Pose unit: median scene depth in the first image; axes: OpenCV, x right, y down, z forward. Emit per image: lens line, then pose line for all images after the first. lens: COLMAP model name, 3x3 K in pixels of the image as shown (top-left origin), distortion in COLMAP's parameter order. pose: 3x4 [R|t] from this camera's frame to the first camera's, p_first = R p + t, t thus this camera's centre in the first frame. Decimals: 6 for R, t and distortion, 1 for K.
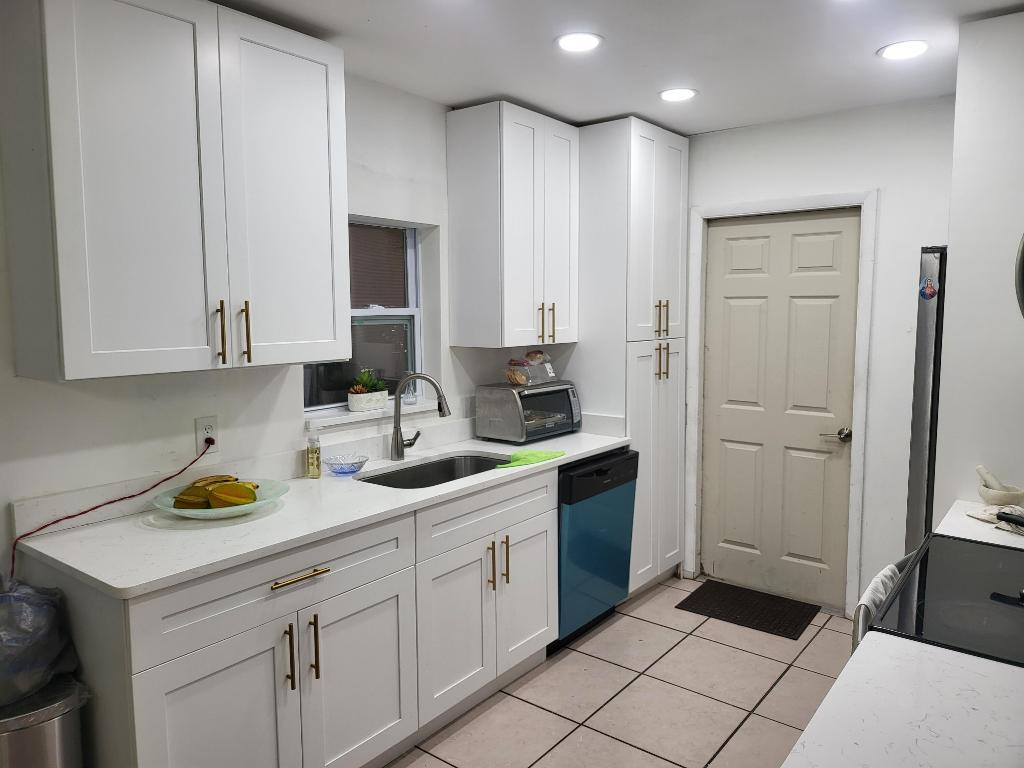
lens RADIAL K [[738.2, 0, 513.6], [0, 738.2, 379.9], [0, 0, 1]] dist [0.068889, -0.074154]
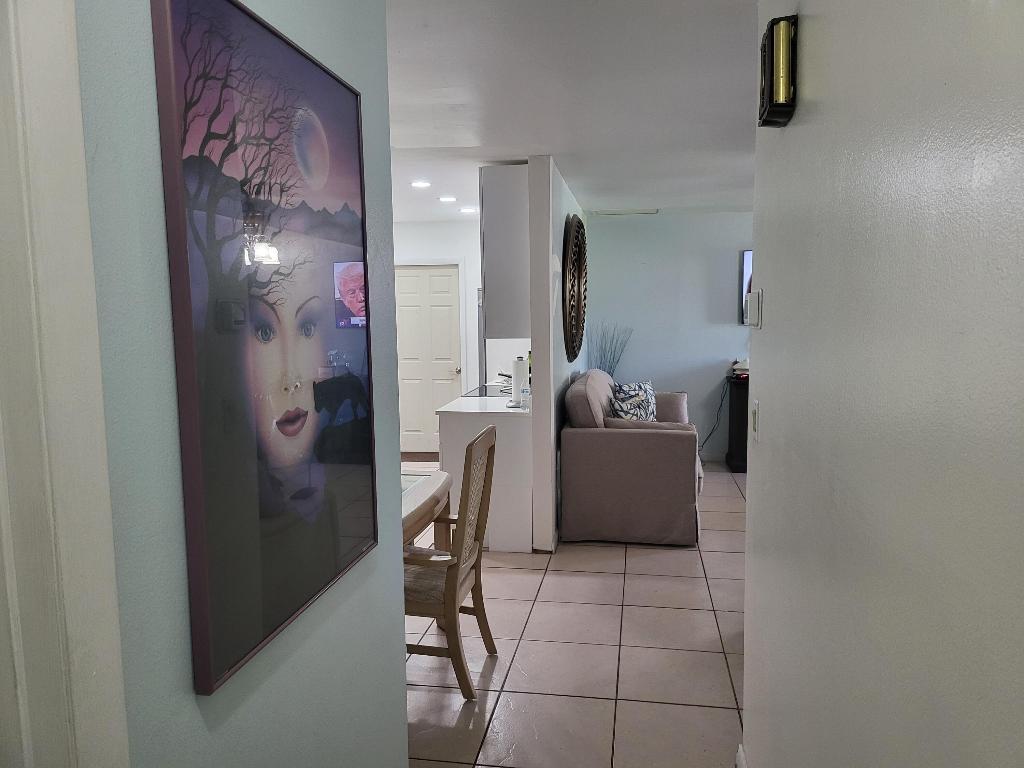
lens RADIAL K [[725.9, 0, 538.4], [0, 725.9, 385.3], [0, 0, 1]] dist [0.062476, -0.069092]
pose [[0.871106, -0.057014, 0.487775, -0.390562], [0.054224, 0.998331, 0.019854, 0.091134], [-0.488093, 0.009154, 0.872744, -0.967810]]
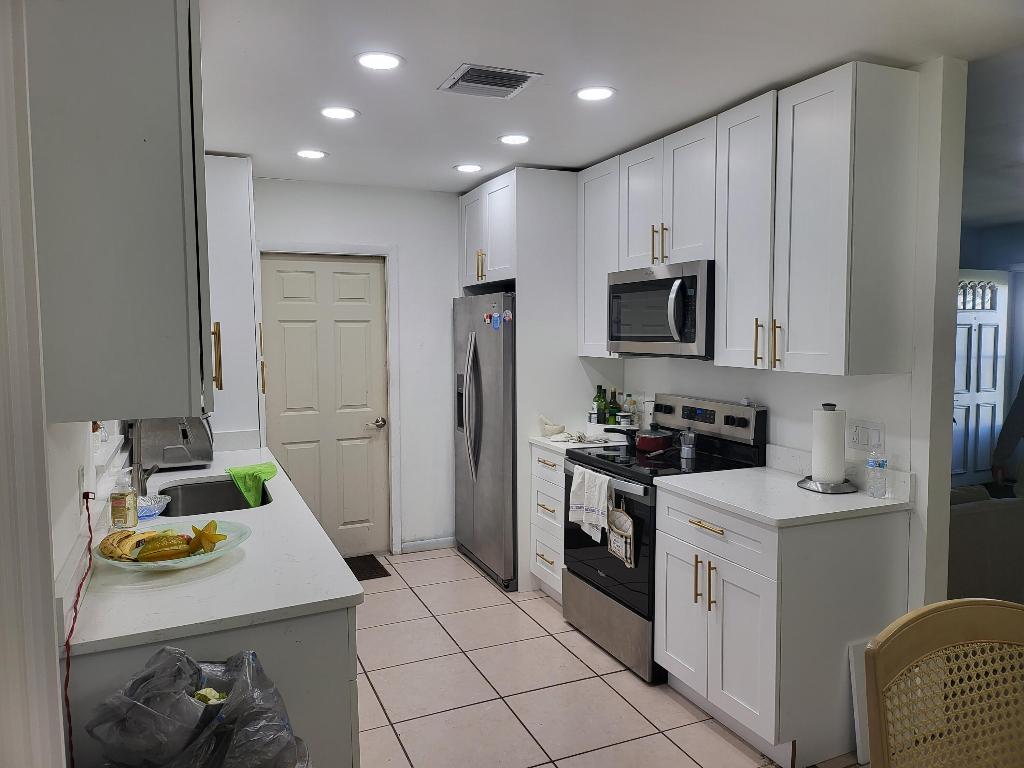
lens RADIAL K [[738.2, 0, 513.6], [0, 738.2, 379.9], [0, 0, 1]] dist [0.068889, -0.074154]
pose [[0.471869, -0.063544, 0.879376, -0.649714], [0.089386, 0.995708, 0.023986, -0.014836], [-0.877126, 0.067286, 0.475524, 0.143963]]
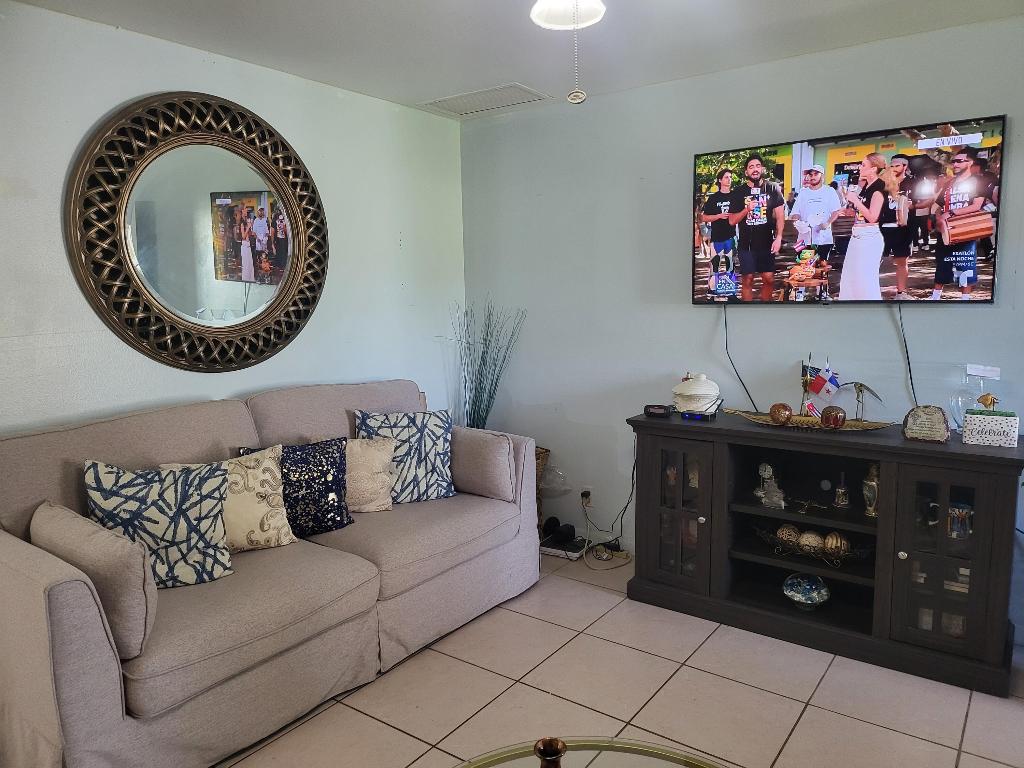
lens RADIAL K [[738.2, 0, 513.6], [0, 738.2, 379.9], [0, 0, 1]] dist [0.068889, -0.074154]
pose [[0.999325, -0.018277, 0.031872, 0.759983], [0.017165, 0.999247, 0.034798, 0.059094], [-0.032483, -0.034228, 0.998886, -0.541415]]
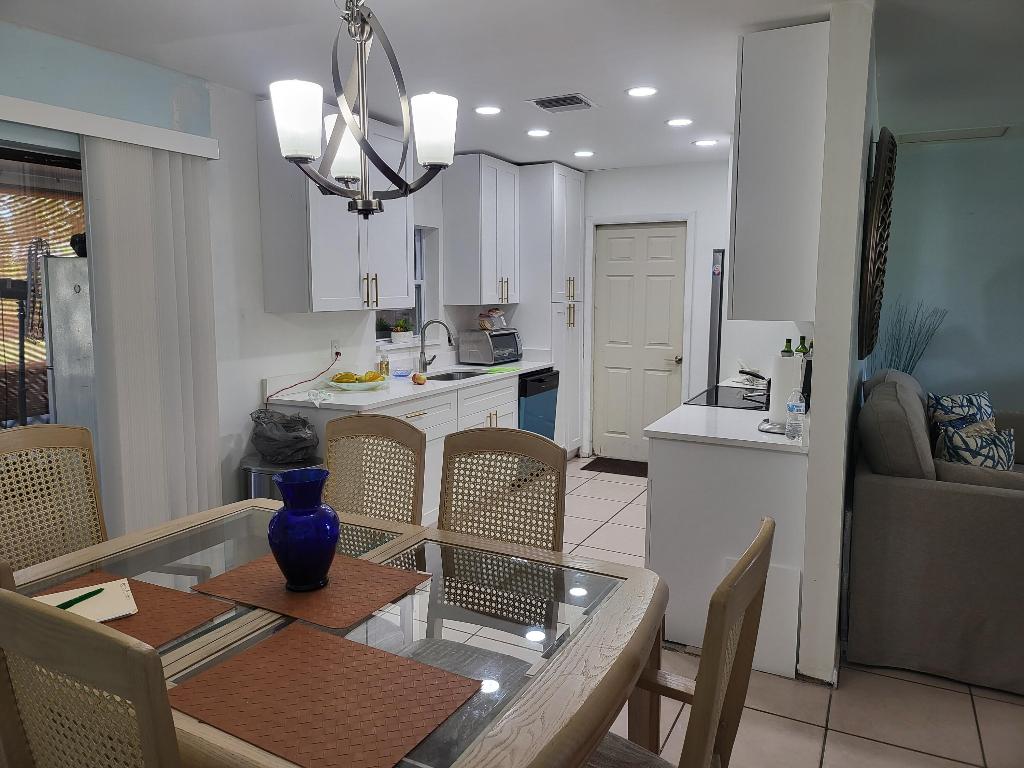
lens RADIAL K [[738.2, 0, 513.6], [0, 738.2, 379.9], [0, 0, 1]] dist [0.068889, -0.074154]
pose [[0.982174, -0.017566, 0.187153, -0.232351], [0.012167, 0.999477, 0.029961, 0.067785], [-0.187582, -0.027150, 0.981874, -0.566780]]
